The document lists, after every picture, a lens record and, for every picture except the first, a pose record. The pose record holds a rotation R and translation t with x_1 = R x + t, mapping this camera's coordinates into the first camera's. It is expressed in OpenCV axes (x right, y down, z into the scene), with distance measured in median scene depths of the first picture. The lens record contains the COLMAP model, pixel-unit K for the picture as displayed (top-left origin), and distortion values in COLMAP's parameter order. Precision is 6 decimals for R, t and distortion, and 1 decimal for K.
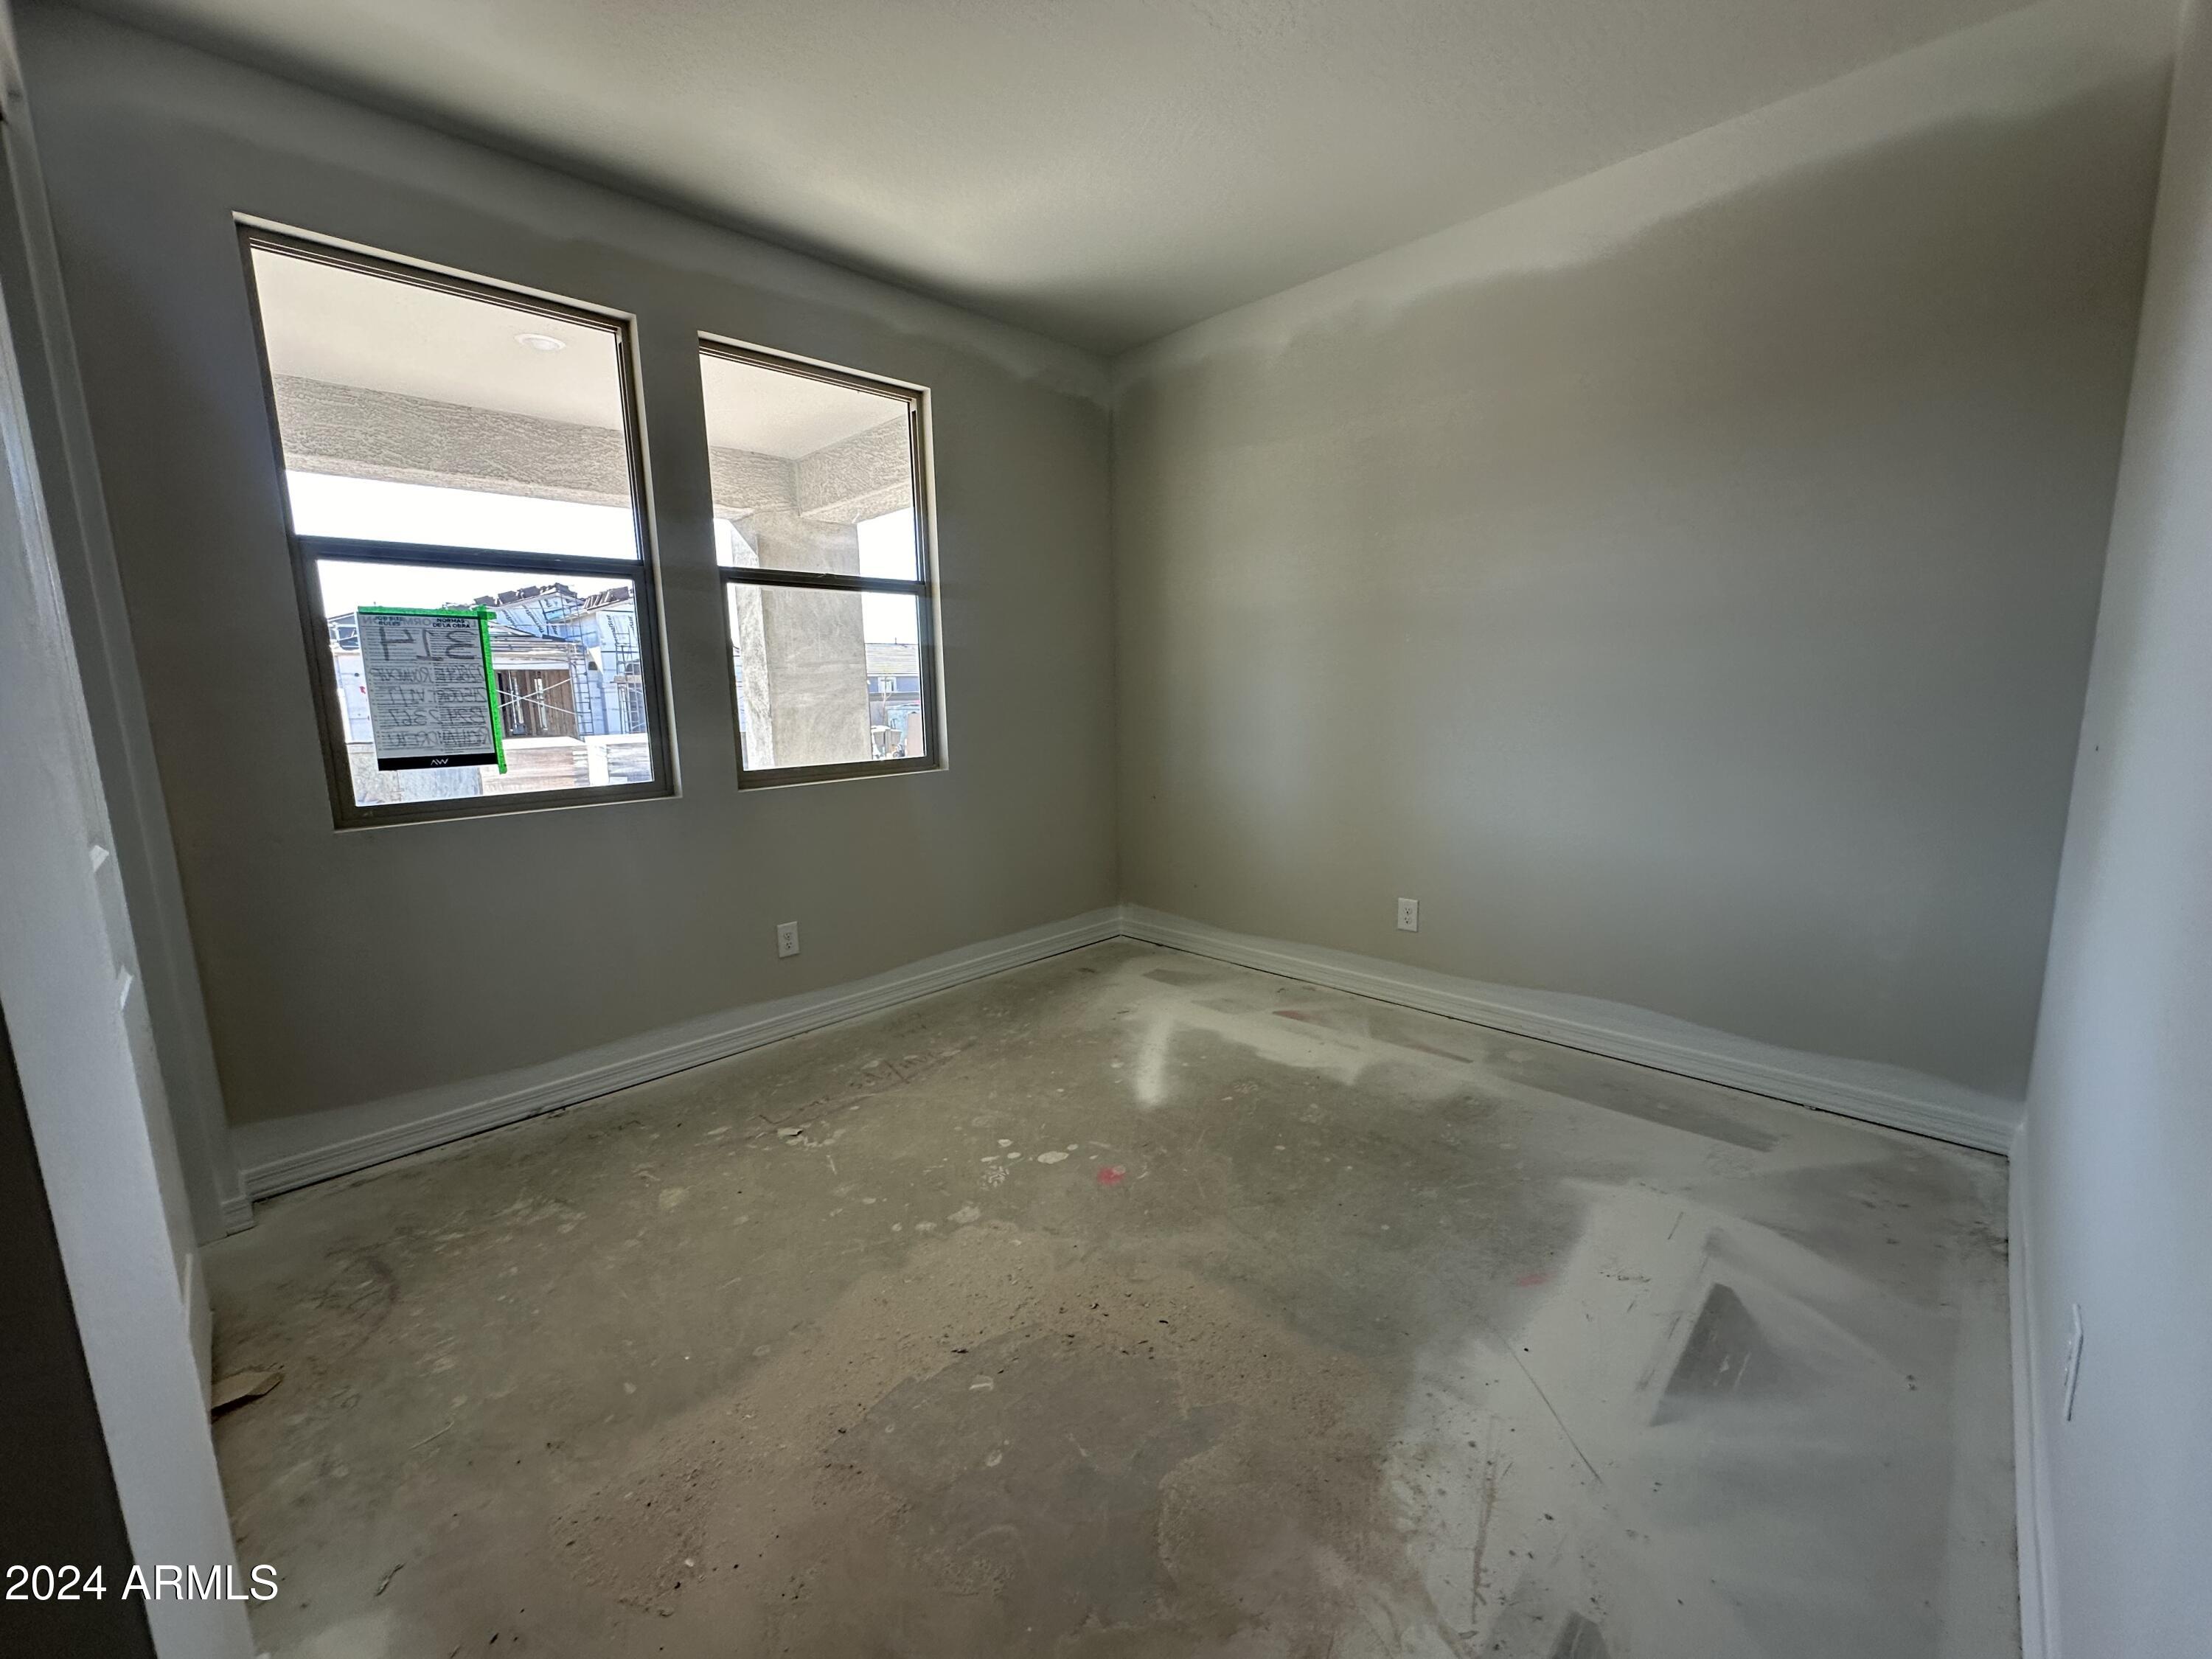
lens RADIAL K [[885.7, 0, 1107.5], [0, 885.7, 826.9], [0, 0, 1]] dist [0.000954, 0.000095]
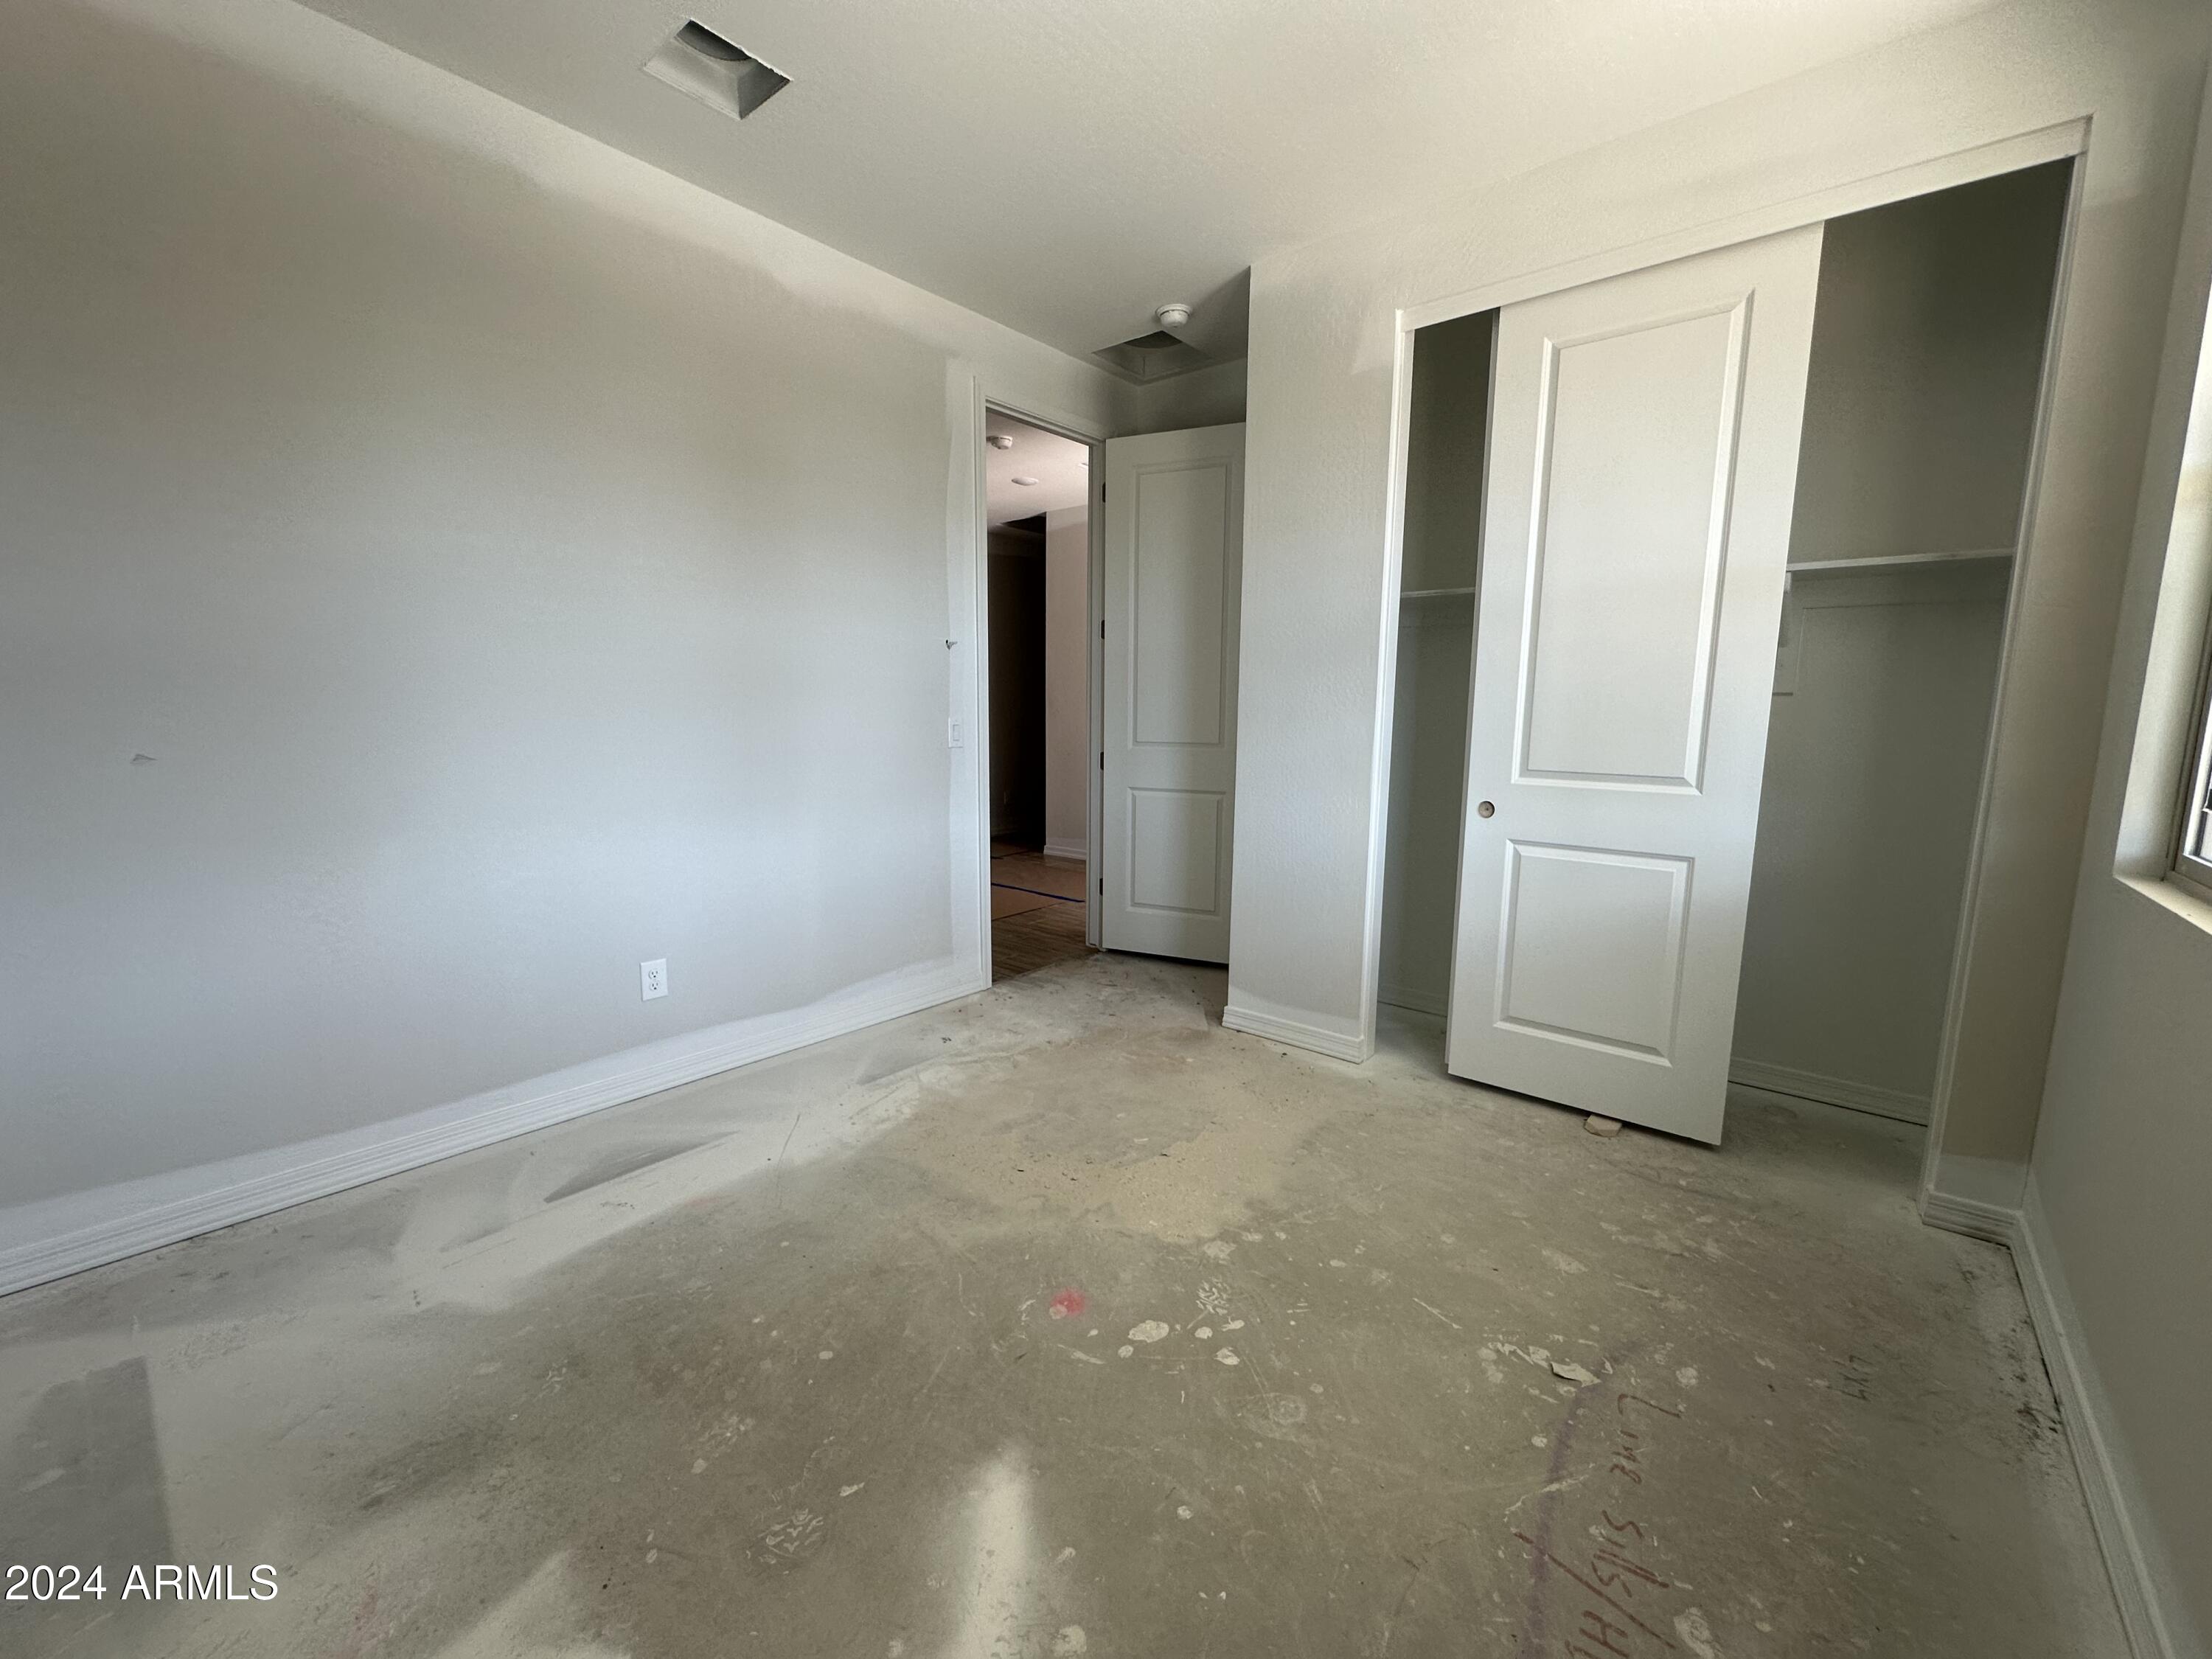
lens RADIAL K [[885.7, 0, 1104.8], [0, 885.7, 831.0], [0, 0, 1]] dist [0.000954, 0.000095]
pose [[-0.996484, 0.022384, -0.080738, 0.027583], [-0.002374, 0.955719, 0.294272, -0.263487], [0.083750, 0.293429, -0.952305, 1.745146]]
